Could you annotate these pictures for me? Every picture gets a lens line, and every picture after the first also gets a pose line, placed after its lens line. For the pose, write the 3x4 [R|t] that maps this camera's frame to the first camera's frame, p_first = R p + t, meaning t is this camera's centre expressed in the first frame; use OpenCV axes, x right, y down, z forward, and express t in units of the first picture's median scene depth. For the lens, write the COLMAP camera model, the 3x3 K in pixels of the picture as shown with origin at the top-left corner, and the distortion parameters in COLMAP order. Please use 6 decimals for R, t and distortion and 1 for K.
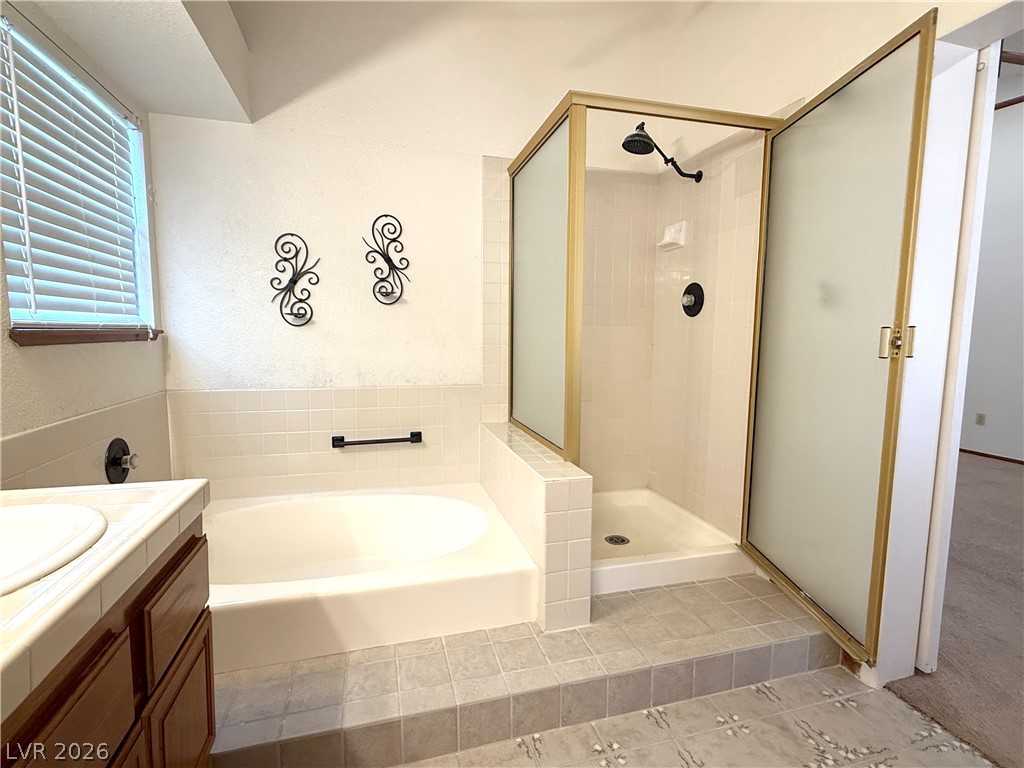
lens RADIAL K [[492.0, 0, 510.9], [0, 492.0, 383.4], [0, 0, 1]] dist [0.001779, -0.000549]
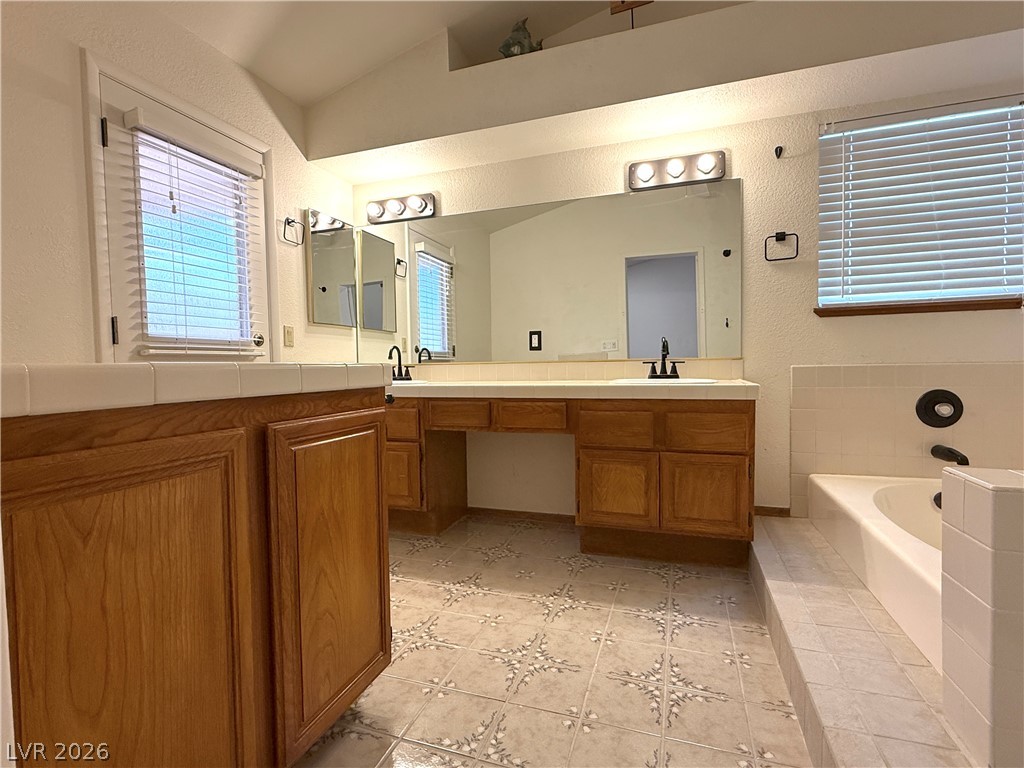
lens RADIAL K [[492.0, 0, 510.9], [0, 492.0, 383.4], [0, 0, 1]] dist [0.001779, -0.000549]
pose [[-0.565750, 0.038613, -0.823672, 1.115176], [-0.074560, 0.992416, 0.097736, 0.071969], [0.821199, 0.116707, -0.558580, 1.065042]]
